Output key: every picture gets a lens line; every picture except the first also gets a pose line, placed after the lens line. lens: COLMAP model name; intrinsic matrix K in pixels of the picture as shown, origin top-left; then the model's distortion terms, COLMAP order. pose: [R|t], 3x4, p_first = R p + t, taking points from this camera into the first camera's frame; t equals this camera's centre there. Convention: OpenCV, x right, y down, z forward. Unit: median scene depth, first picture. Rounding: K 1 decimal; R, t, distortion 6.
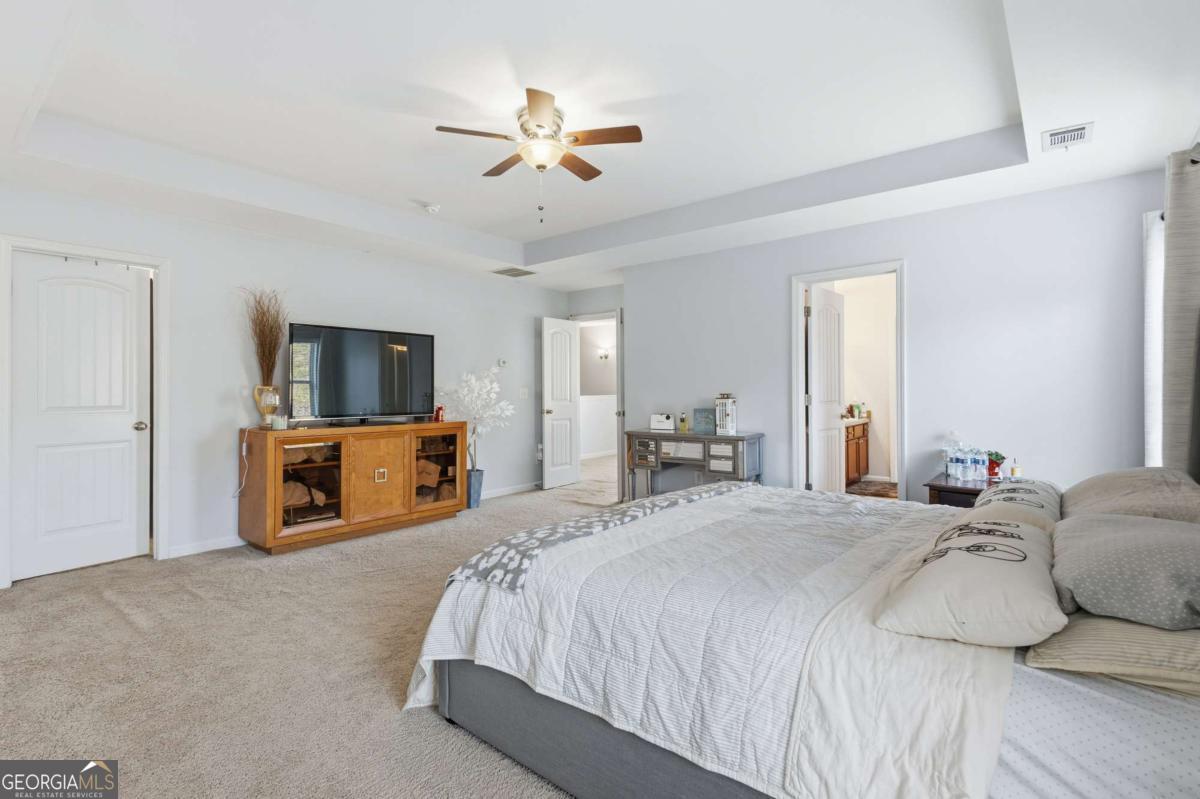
lens RADIAL K [[558.1, 0, 602.2], [0, 558.1, 396.9], [0, 0, 1]] dist [-0.000124, 0.001345]
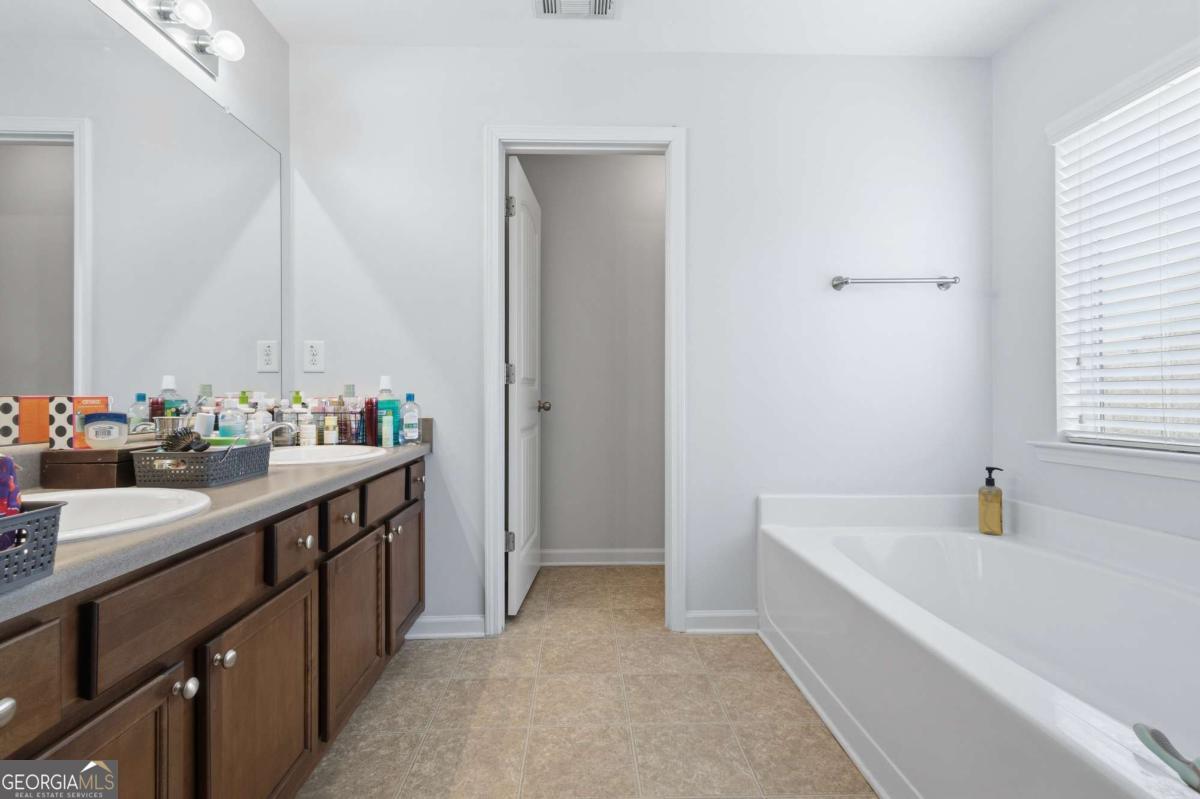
lens RADIAL K [[558.1, 0, 599.2], [0, 558.1, 396.7], [0, 0, 1]] dist [-0.000124, 0.001345]
pose [[0.756016, 0.004533, 0.654537, 0.344666], [-0.007249, 0.999973, 0.001449, 0.010543], [-0.654513, -0.005840, 0.756028, 0.695466]]
